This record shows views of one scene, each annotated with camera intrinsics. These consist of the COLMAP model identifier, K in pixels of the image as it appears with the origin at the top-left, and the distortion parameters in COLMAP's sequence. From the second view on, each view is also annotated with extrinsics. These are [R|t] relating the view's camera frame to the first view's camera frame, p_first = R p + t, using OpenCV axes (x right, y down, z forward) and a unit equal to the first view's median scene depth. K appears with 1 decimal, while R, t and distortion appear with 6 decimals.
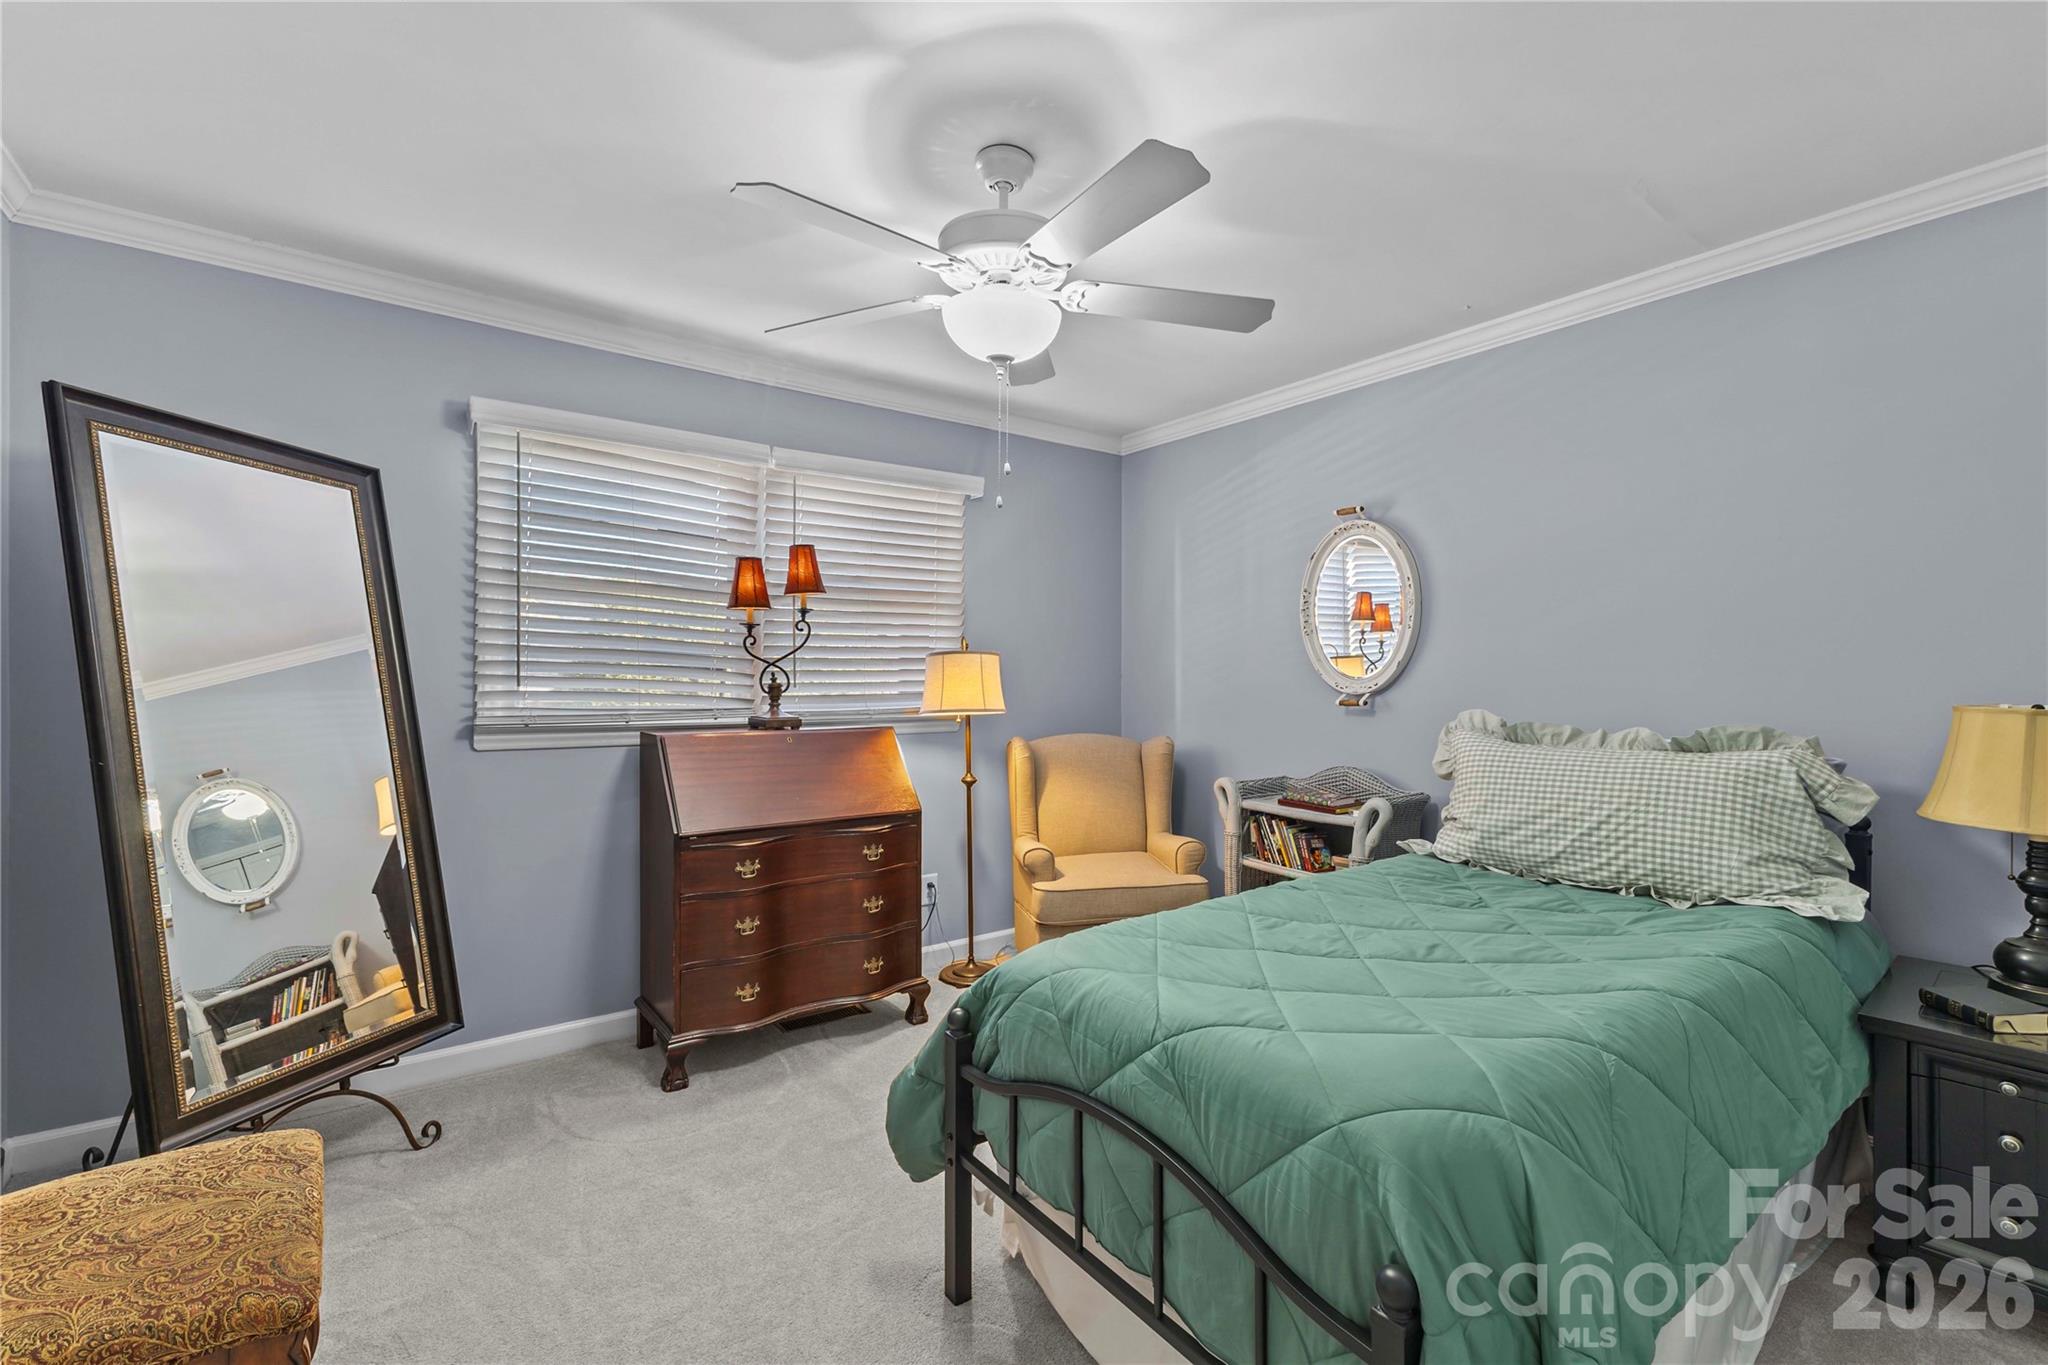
lens RADIAL K [[887.5, 0, 1018.5], [0, 887.5, 684.5], [0, 0, 1]] dist [0.012511, 0.000425]
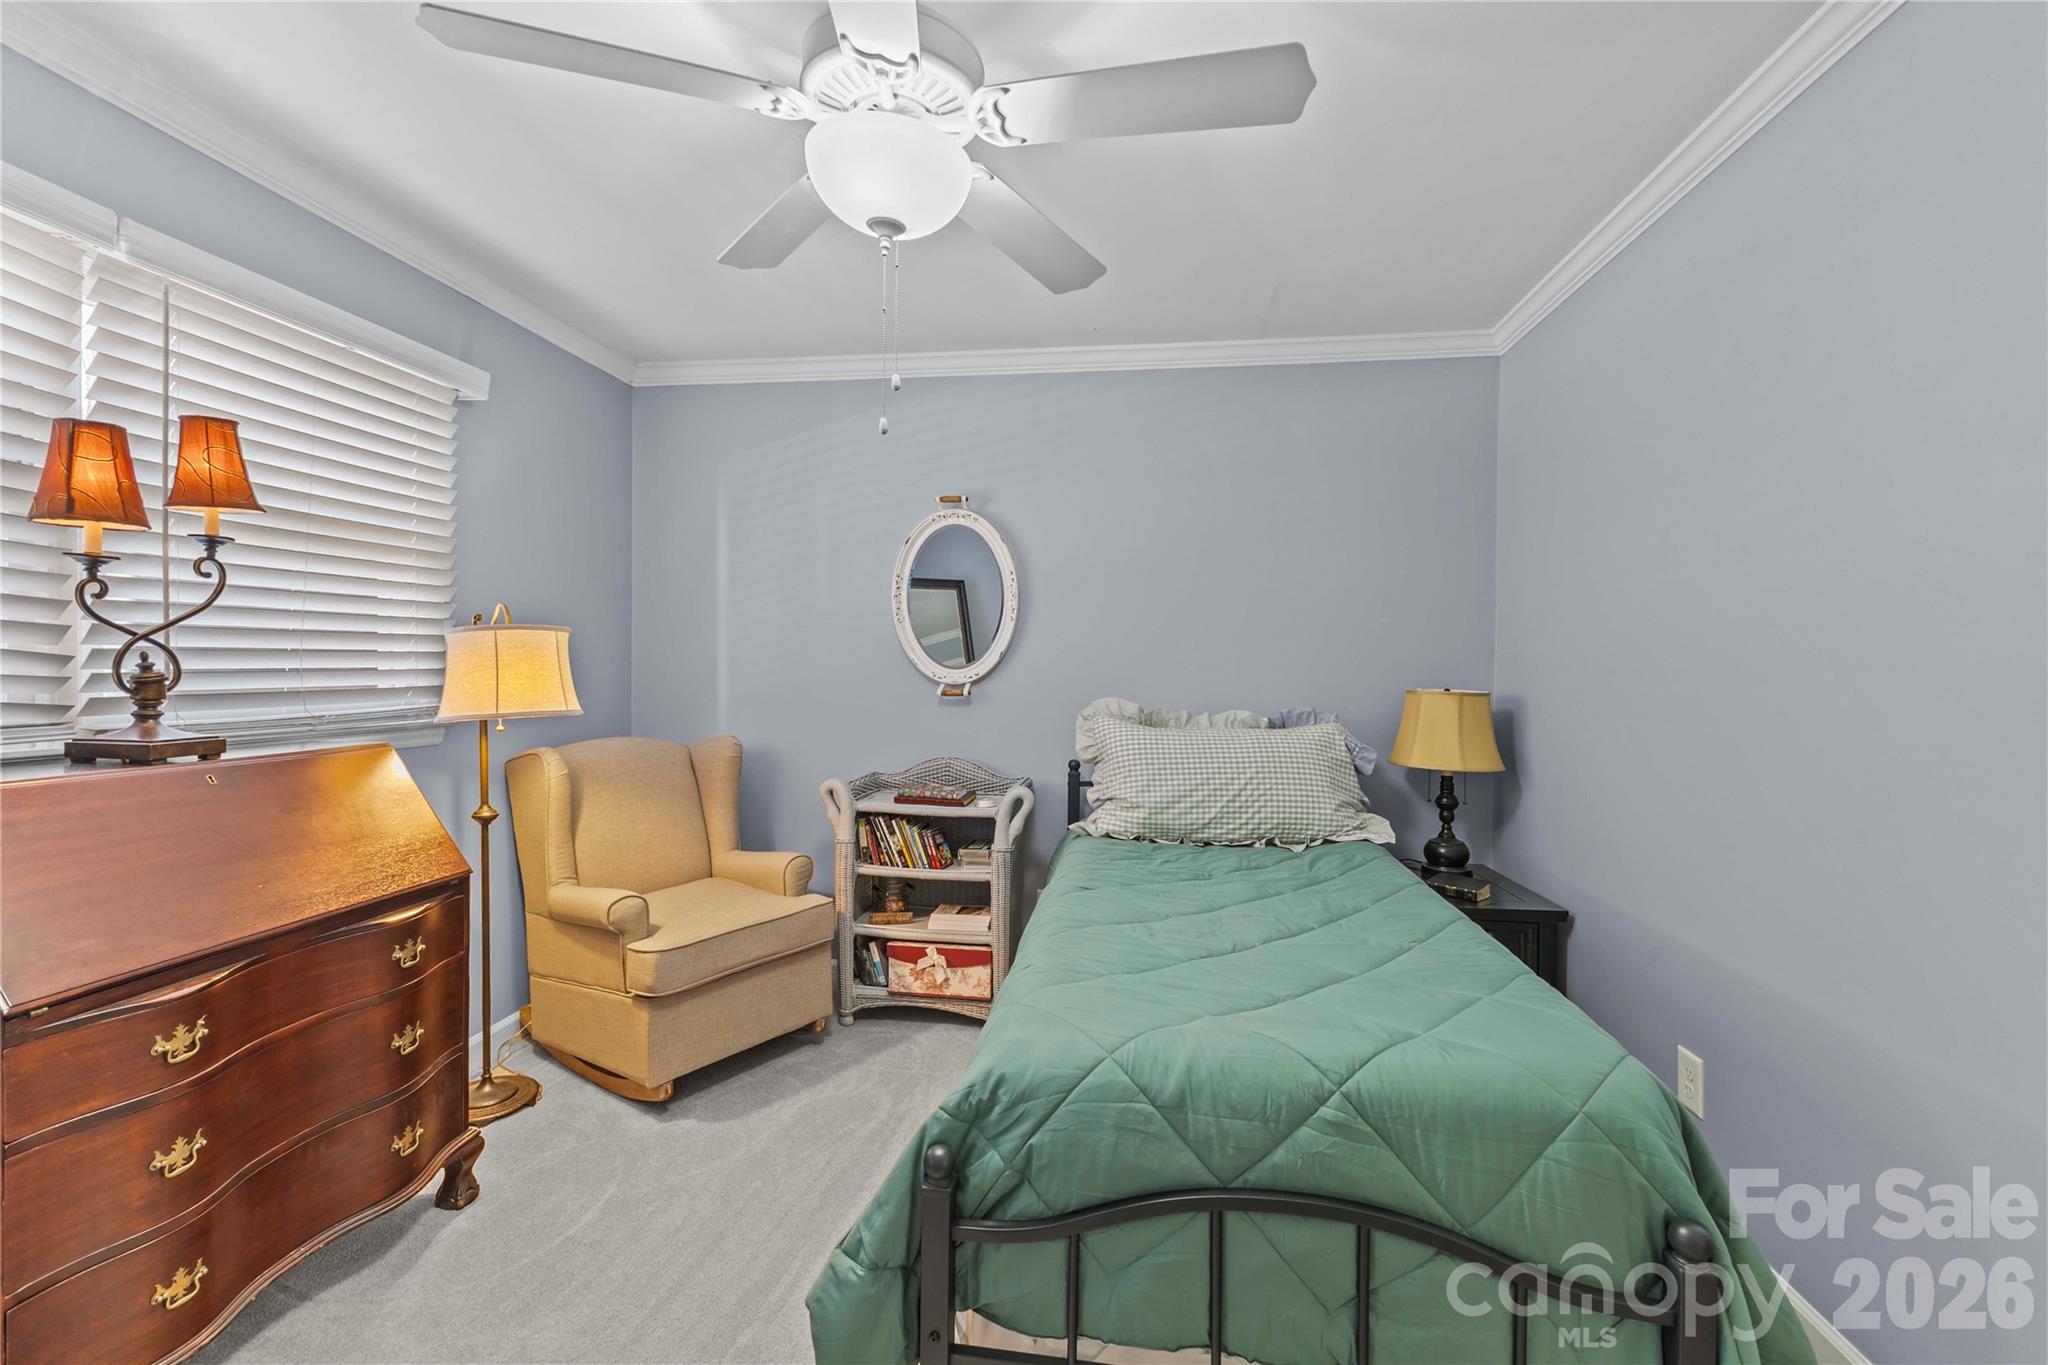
lens RADIAL K [[887.5, 0, 1025.0], [0, 887.5, 671.2], [0, 0, 1]] dist [0.012511, 0.000425]
pose [[0.696522, 0.001456, 0.717534, -0.294387], [-0.003382, 0.999993, 0.001254, -0.005001], [-0.717527, -0.003300, 0.696523, 0.262202]]
